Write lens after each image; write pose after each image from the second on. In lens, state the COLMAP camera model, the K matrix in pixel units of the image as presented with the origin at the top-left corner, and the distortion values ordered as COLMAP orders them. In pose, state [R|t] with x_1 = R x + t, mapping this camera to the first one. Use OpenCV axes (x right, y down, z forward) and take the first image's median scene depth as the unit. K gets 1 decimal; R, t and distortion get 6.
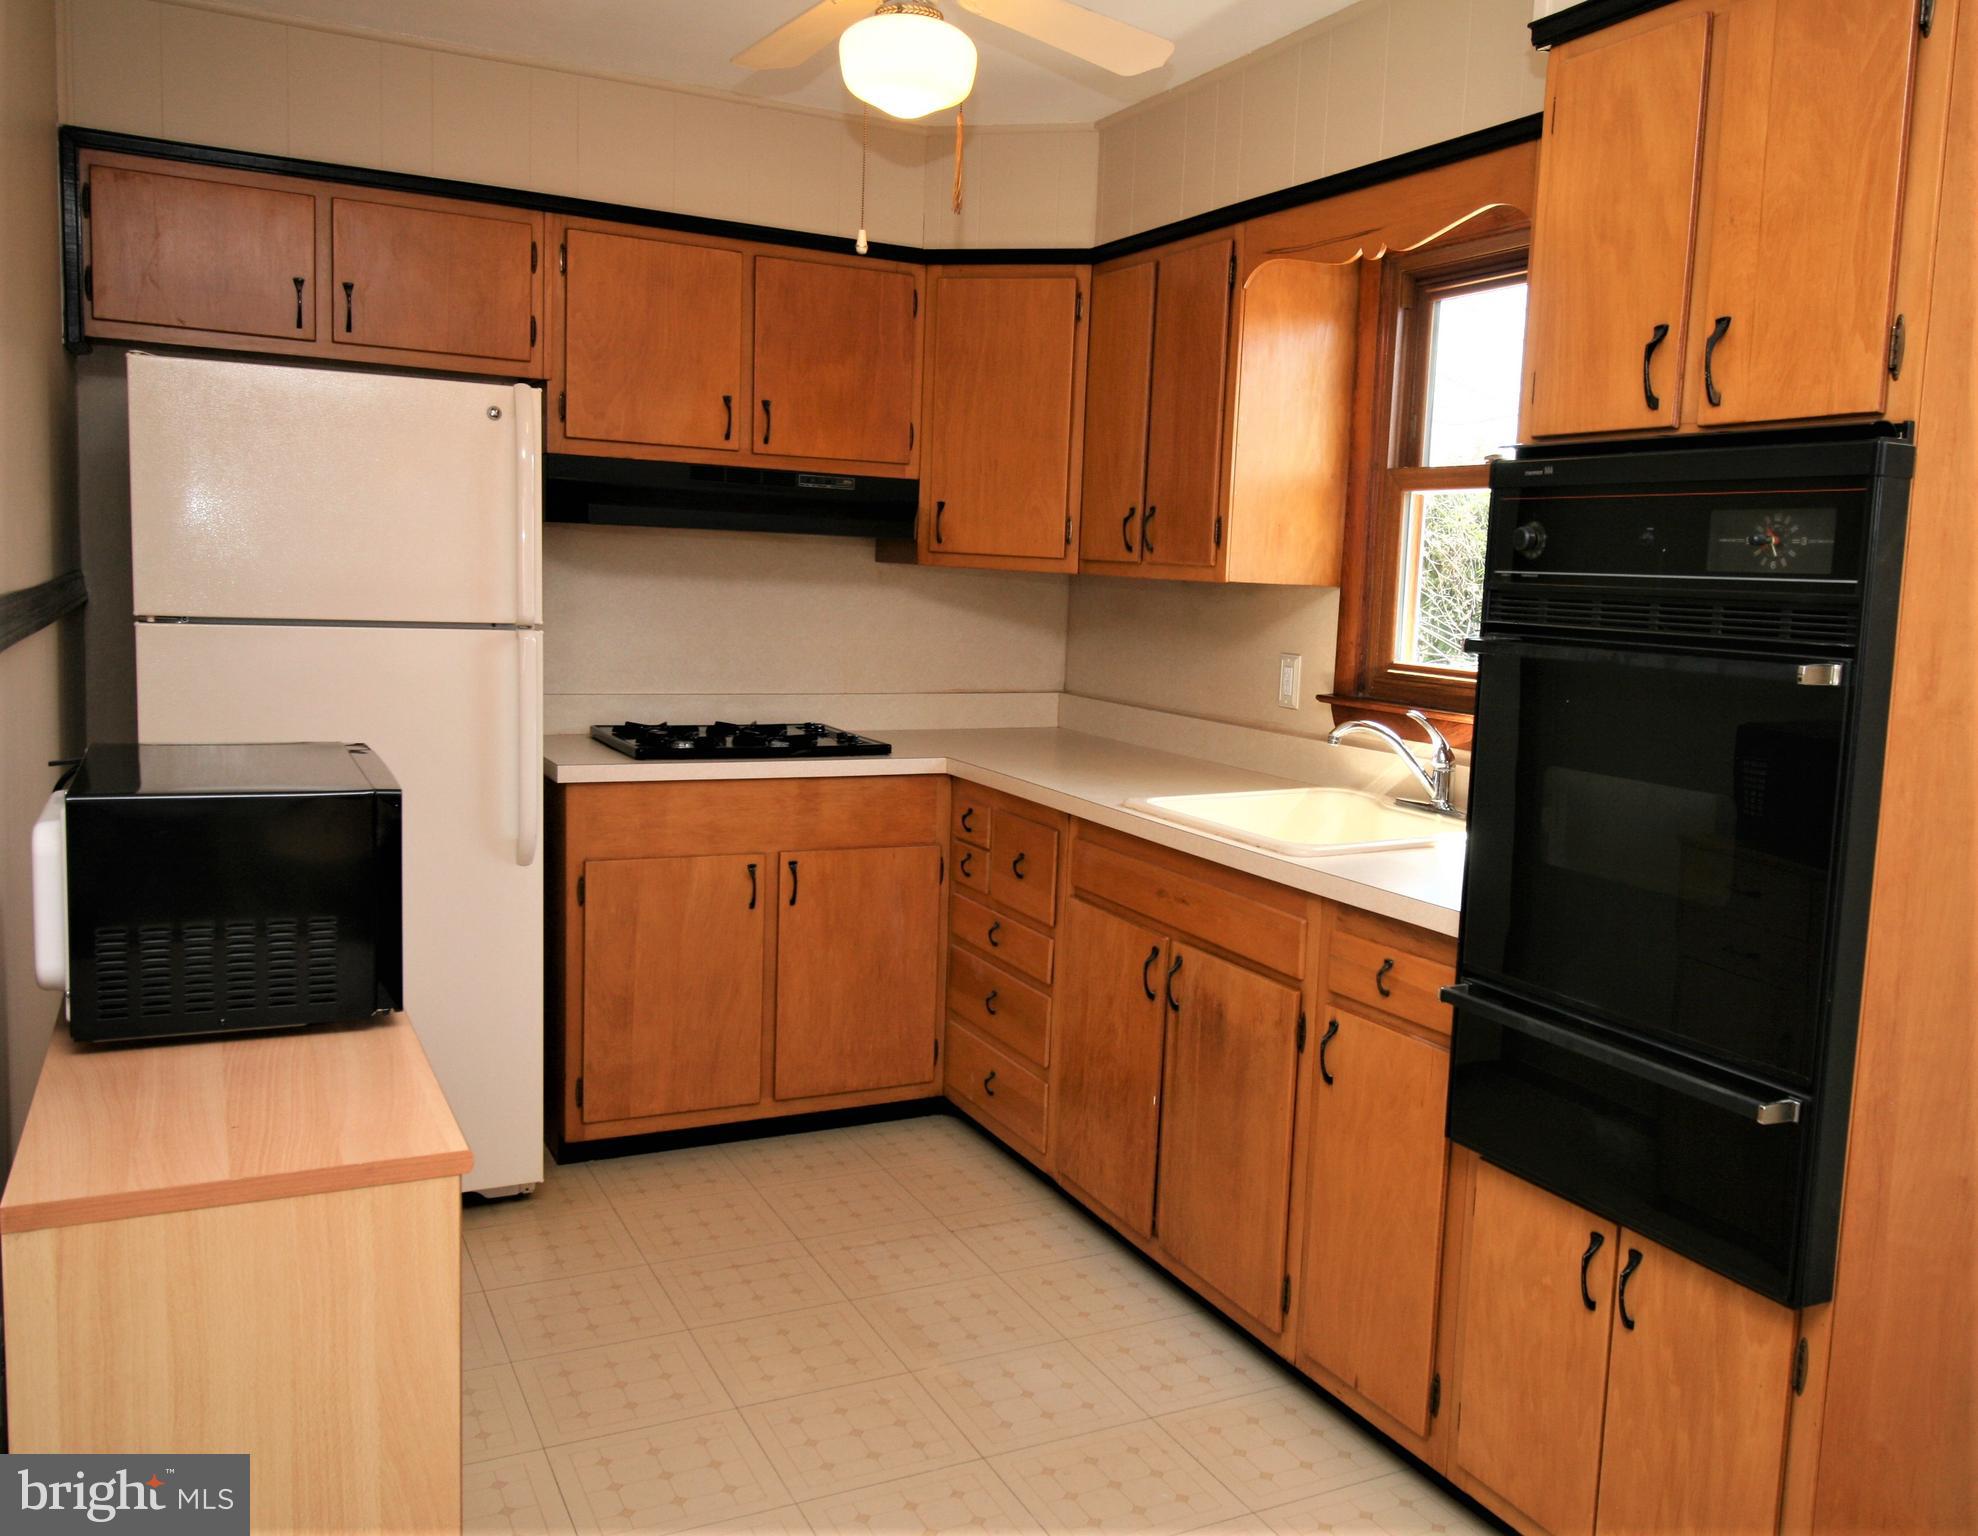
lens RADIAL K [[1702.5, 0, 992.9], [0, 1702.5, 768.2], [0, 0, 1]] dist [-0.005857, -0.002247]
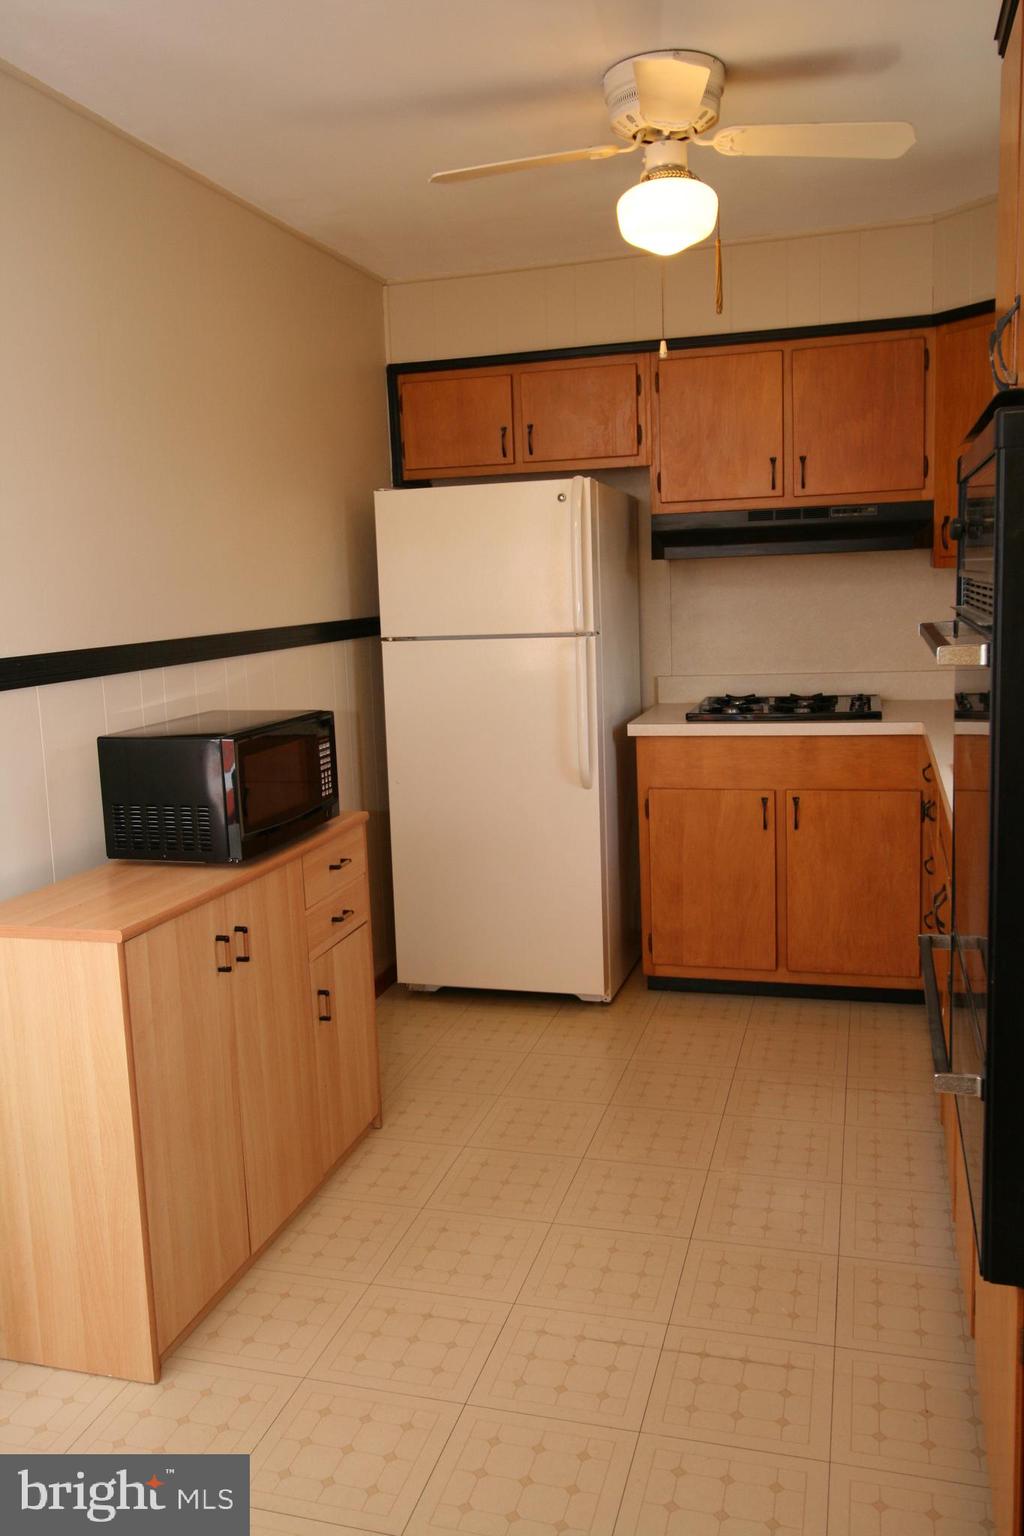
lens RADIAL K [[1216.9, 0, 511.7], [0, 1216.9, 755.0], [0, 0, 1]] dist [-0.004529, 0.005107]
pose [[0.702405, 0.031728, -0.711070, 0.412766], [-0.011528, 0.999382, 0.033205, -0.008620], [0.711684, -0.015126, 0.702337, 0.158607]]
